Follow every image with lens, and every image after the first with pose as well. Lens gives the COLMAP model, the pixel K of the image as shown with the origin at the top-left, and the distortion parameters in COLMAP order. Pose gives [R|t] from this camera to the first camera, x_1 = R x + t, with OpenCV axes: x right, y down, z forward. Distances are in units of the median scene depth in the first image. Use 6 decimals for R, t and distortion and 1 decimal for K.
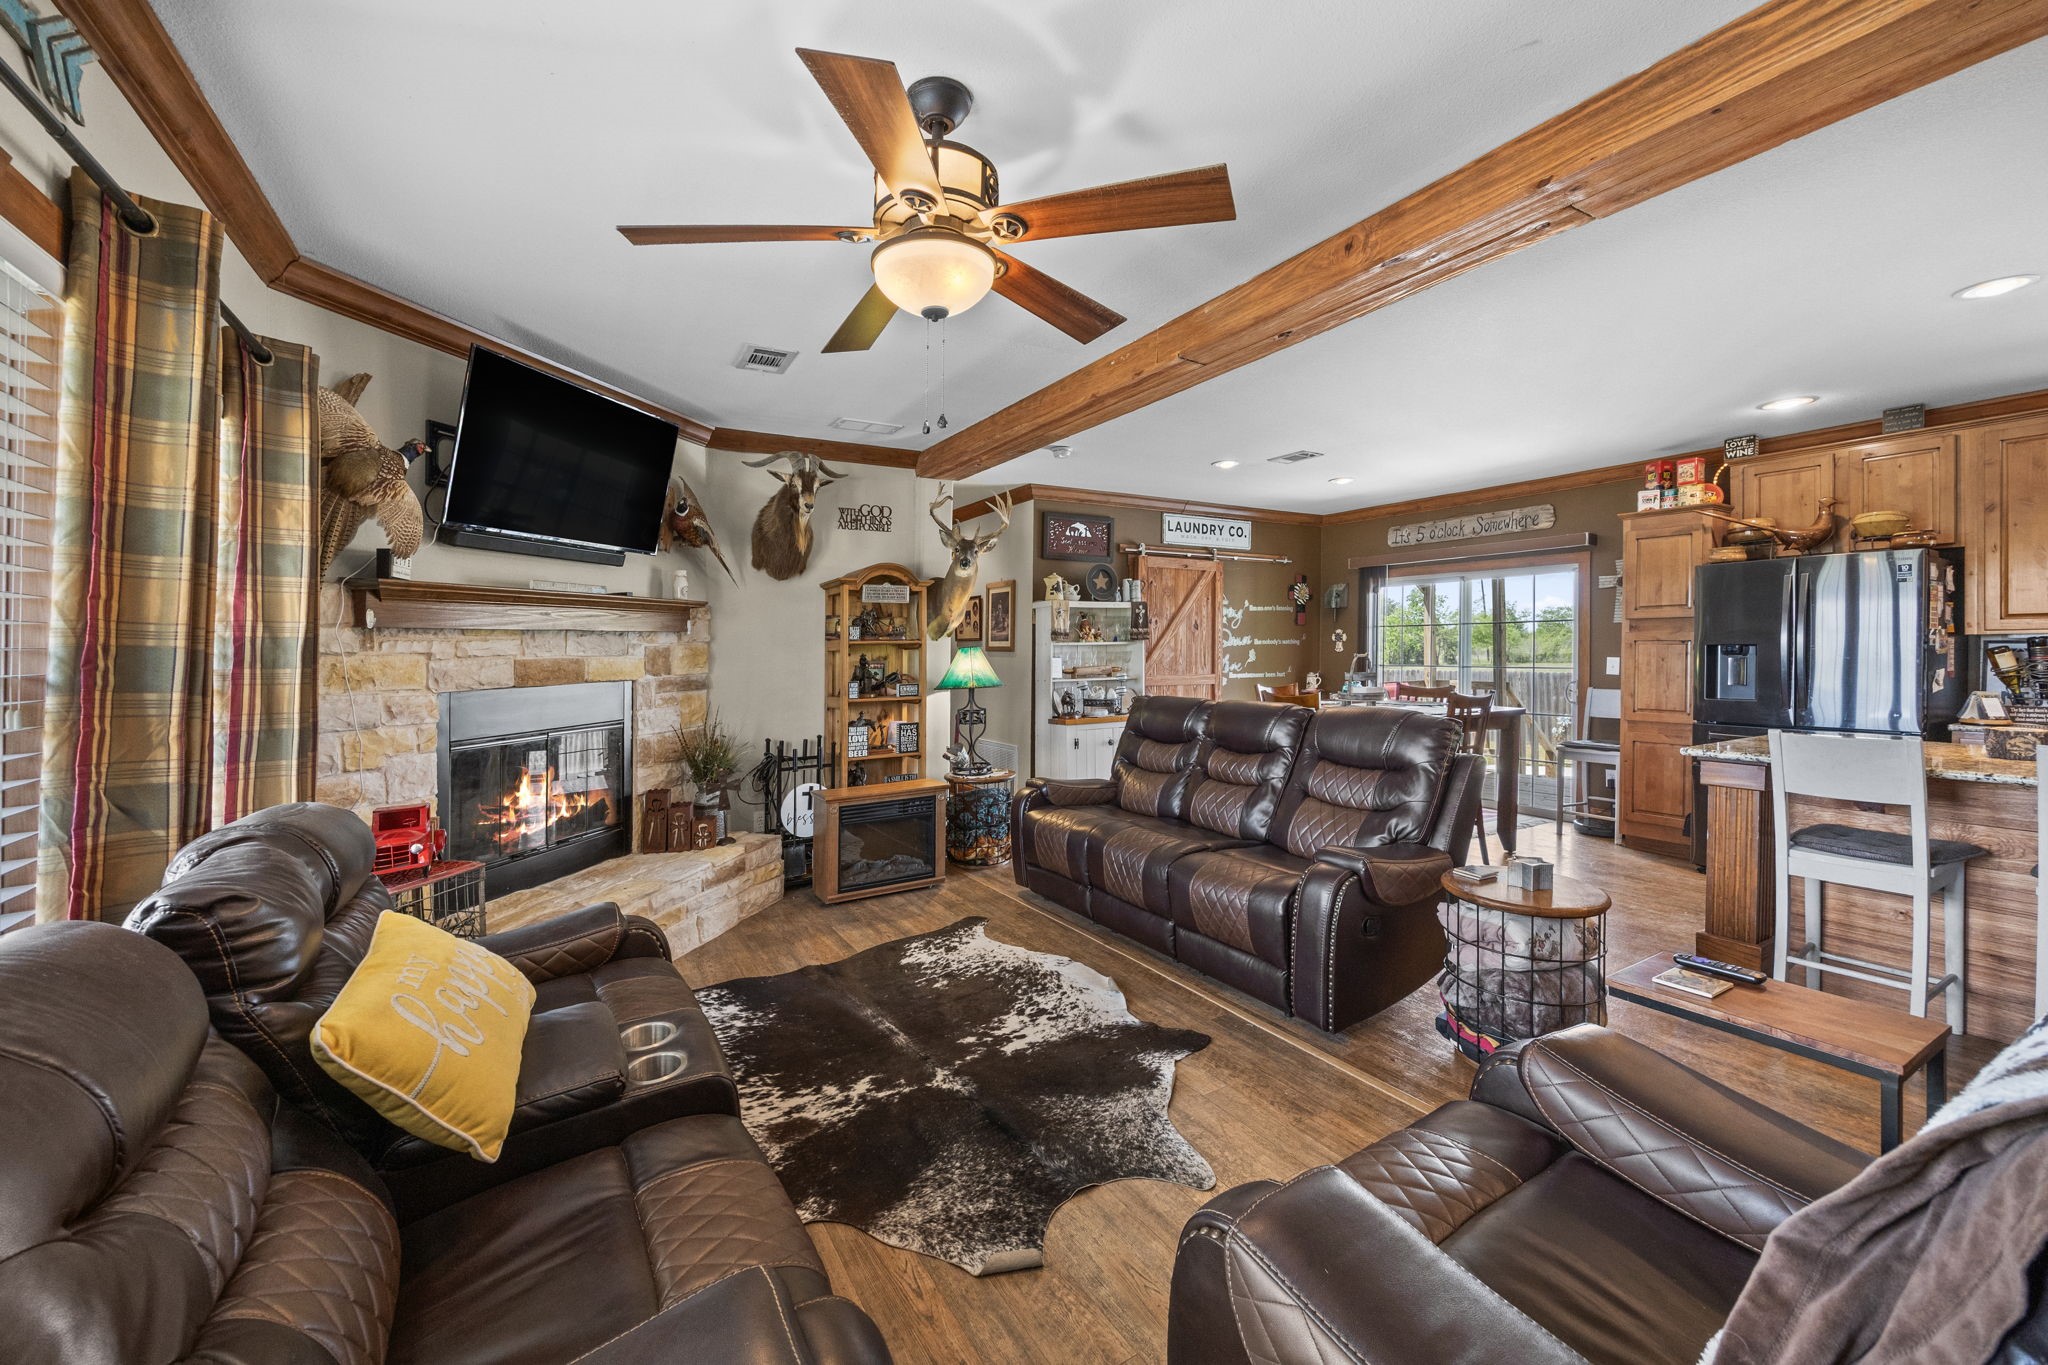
lens RADIAL K [[802.6, 0, 1026.7], [0, 802.6, 691.1], [0, 0, 1]] dist [0.000549, 0.000167]
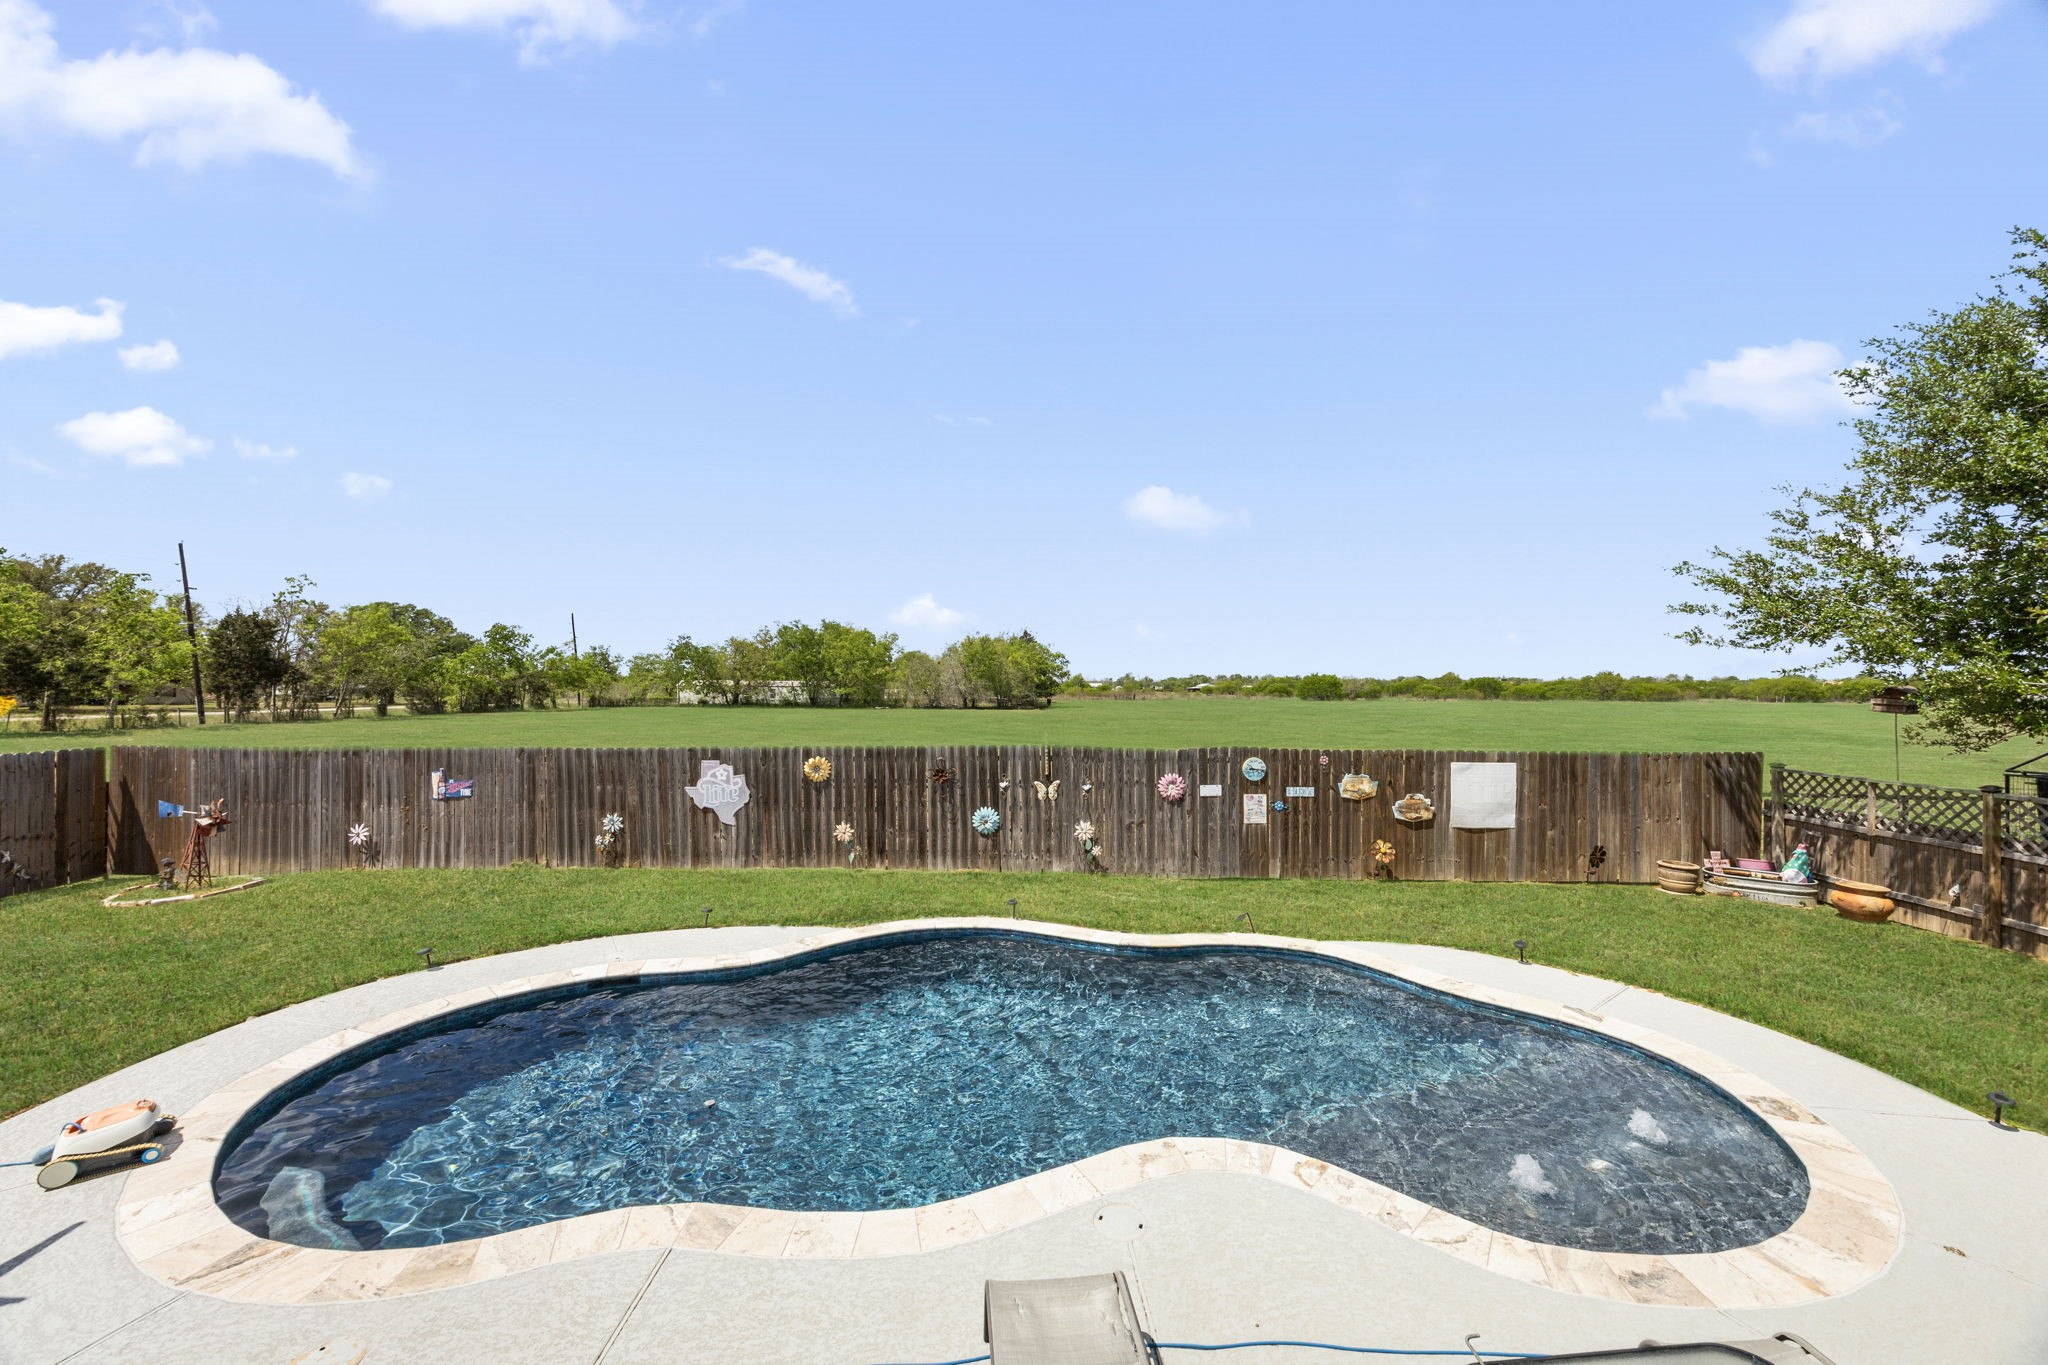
lens RADIAL K [[784.7, 0, 1018.8], [0, 784.7, 680.9], [0, 0, 1]] dist [0.002615, -0.001334]
pose [[0.521854, 0.021726, 0.852758, 0.868389], [0.034284, 0.998334, -0.046416, -0.102380], [-0.852345, 0.053458, 0.520240, 1.147341]]
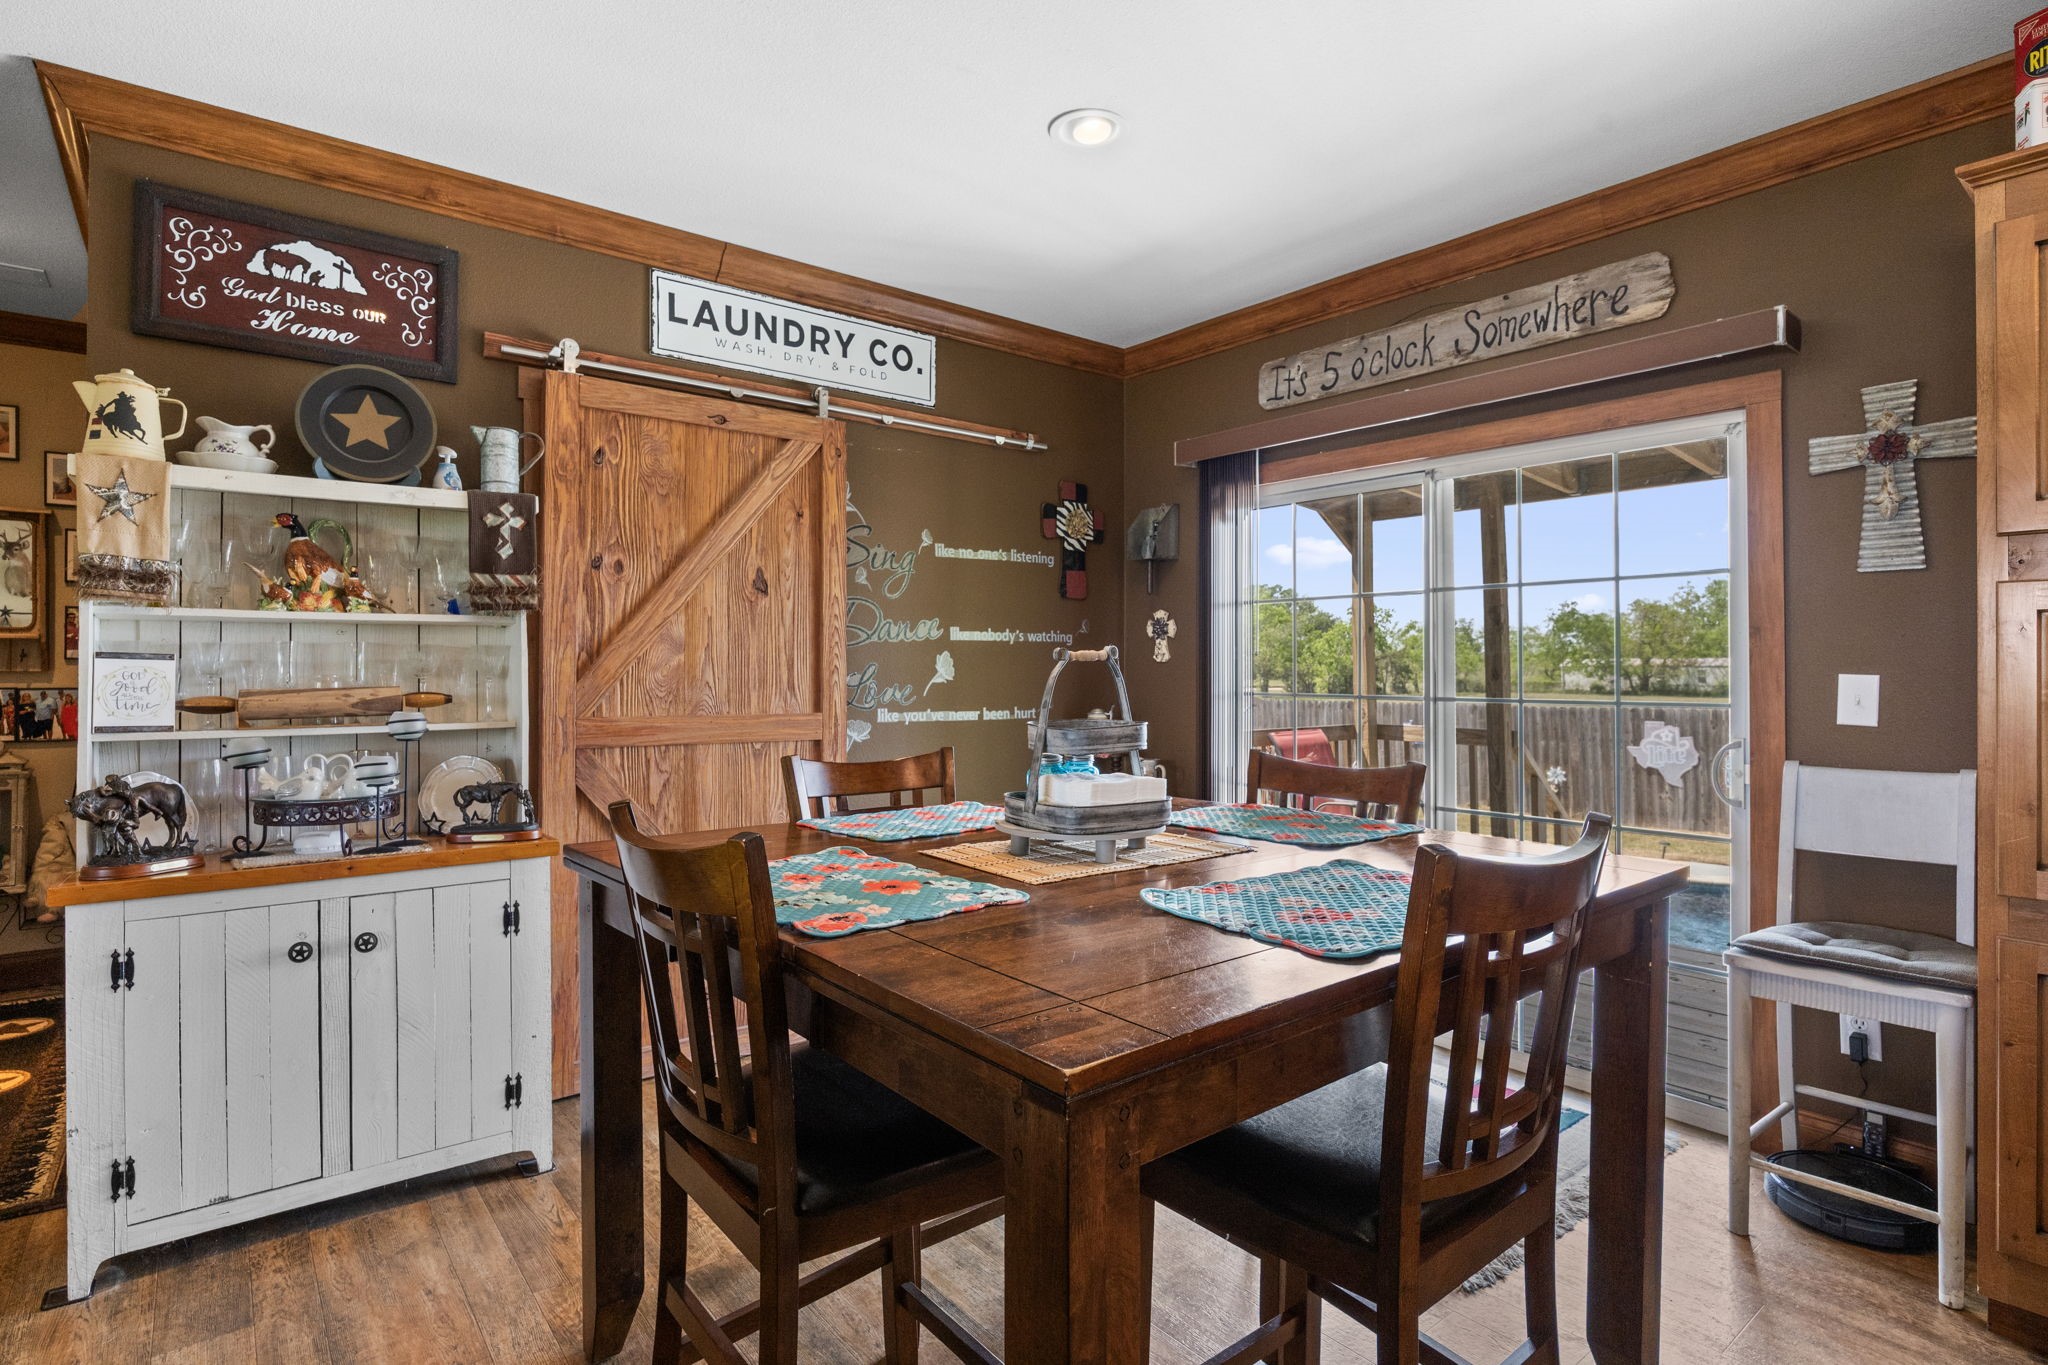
lens RADIAL K [[1017.8, 0, 1022.4], [0, 1017.8, 664.5], [0, 0, 1]] dist [-0.012005, -0.000965]
pose [[0.991551, 0.012539, 0.129109, 0.295673], [-0.004927, 0.998239, -0.059115, -0.018163], [-0.129623, 0.057979, 0.989867, 0.566932]]
